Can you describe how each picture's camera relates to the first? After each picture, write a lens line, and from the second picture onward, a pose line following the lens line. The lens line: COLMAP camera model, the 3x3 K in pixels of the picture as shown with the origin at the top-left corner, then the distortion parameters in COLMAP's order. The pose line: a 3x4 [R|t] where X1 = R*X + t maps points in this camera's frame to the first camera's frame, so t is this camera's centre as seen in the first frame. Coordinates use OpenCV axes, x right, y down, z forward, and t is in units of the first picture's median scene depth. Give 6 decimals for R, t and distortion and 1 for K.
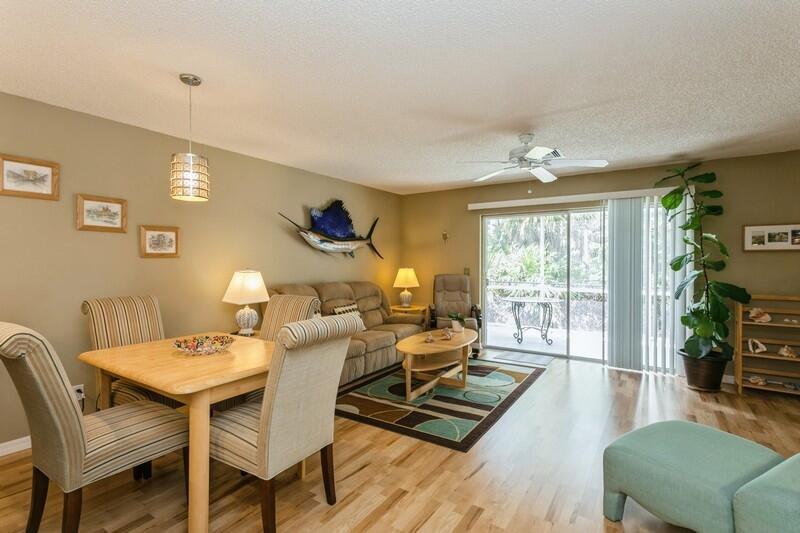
lens RADIAL K [[387.8, 0, 402.8], [0, 387.8, 266.0], [0, 0, 1]] dist [0.004379, -0.000305]
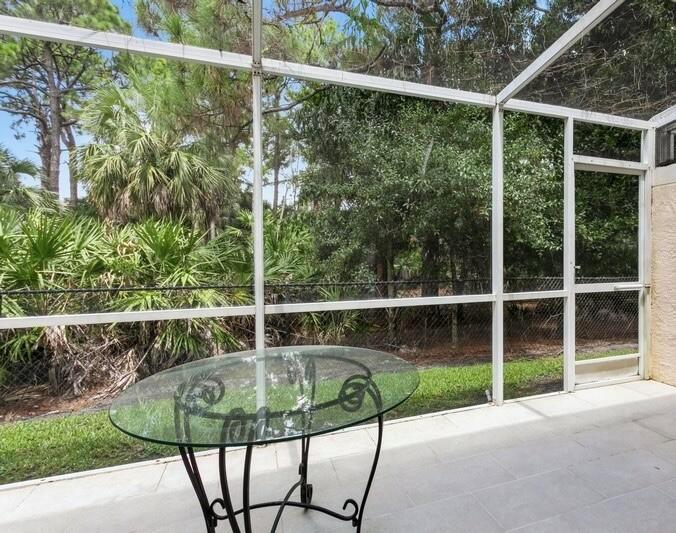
lens RADIAL K [[346.2, 0, 337.5], [0, 346.2, 264.1], [0, 0, 1]] dist [-0.001059, -0.000093]
pose [[0.633087, -0.009314, 0.774025, 0.140581], [0.010402, 0.999940, 0.003525, 0.016614], [-0.774011, 0.005820, 0.633146, 0.576982]]
